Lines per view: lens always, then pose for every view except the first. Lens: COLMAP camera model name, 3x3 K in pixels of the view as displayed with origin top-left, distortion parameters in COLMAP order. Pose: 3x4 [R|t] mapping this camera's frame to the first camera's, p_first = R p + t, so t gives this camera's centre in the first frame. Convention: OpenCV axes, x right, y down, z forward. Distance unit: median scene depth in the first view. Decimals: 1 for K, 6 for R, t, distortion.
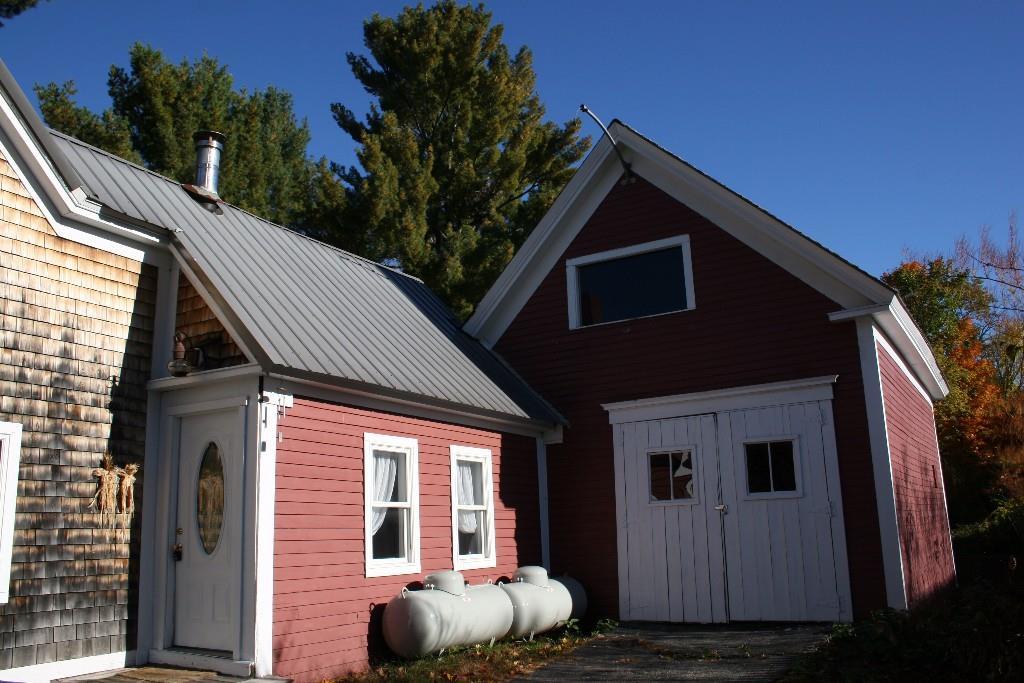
lens RADIAL K [[839.7, 0, 505.7], [0, 839.7, 336.1], [0, 0, 1]] dist [-0.162035, 0.148009]
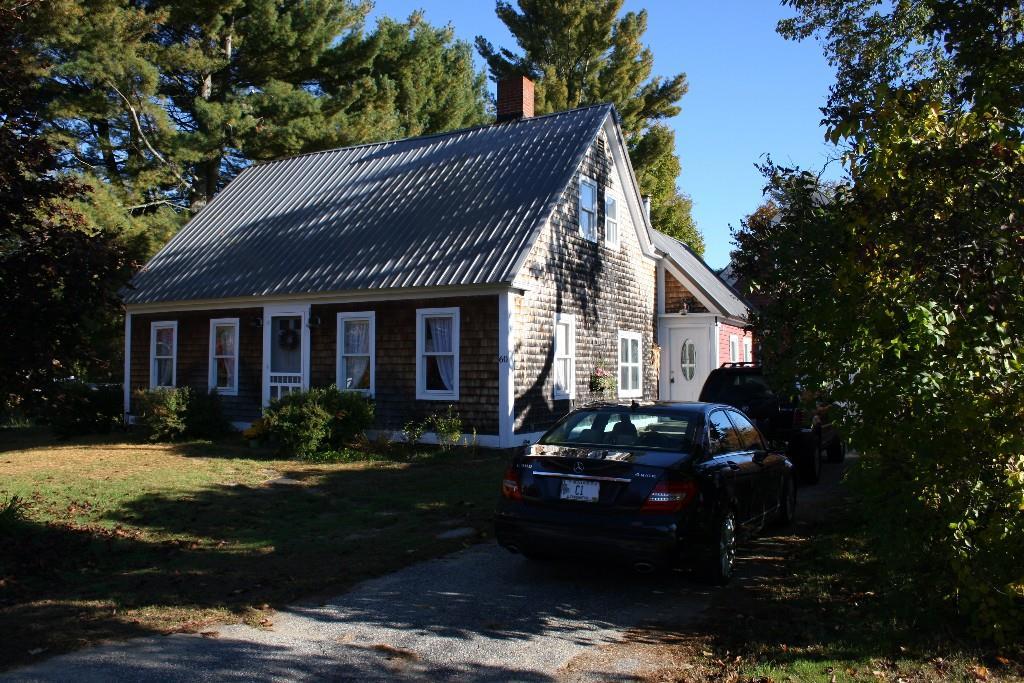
lens RADIAL K [[839.7, 0, 505.7], [0, 839.7, 336.1], [0, 0, 1]] dist [-0.162035, 0.148009]
pose [[0.998759, 0.033264, 0.037061, -1.055372], [-0.039461, 0.982599, 0.181500, -0.346994], [-0.030379, -0.182737, 0.982692, -1.628626]]
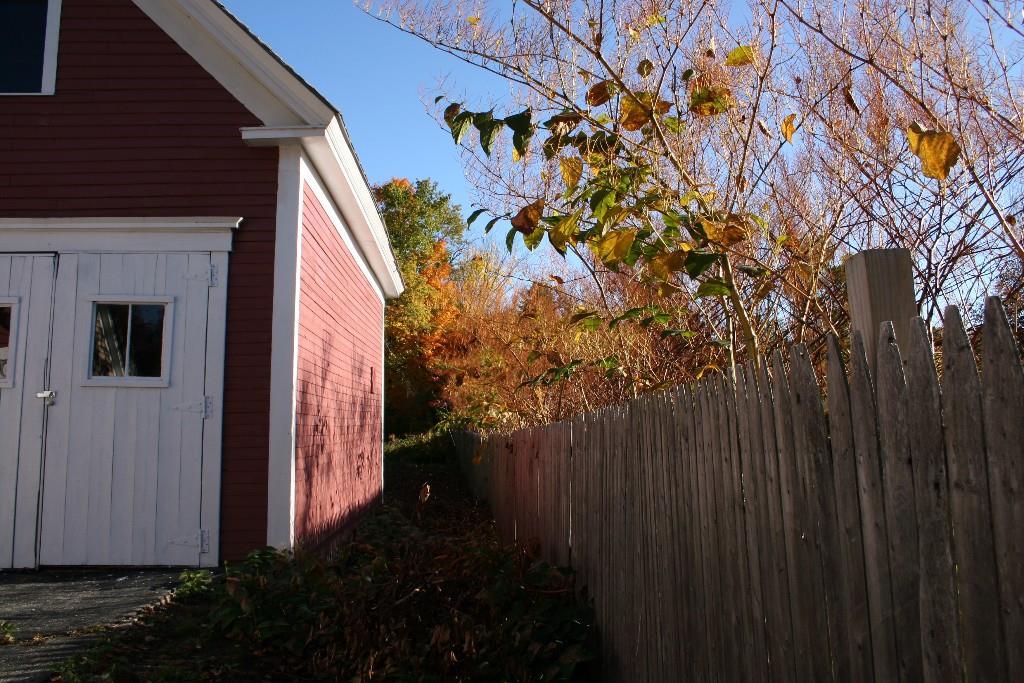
lens RADIAL K [[839.7, 0, 505.7], [0, 839.7, 336.1], [0, 0, 1]] dist [-0.162035, 0.148009]
pose [[0.818451, 0.087869, 0.567817, 0.988785], [-0.154001, 0.985627, 0.069452, 0.313319], [-0.553553, -0.144287, 0.820219, 1.427536]]
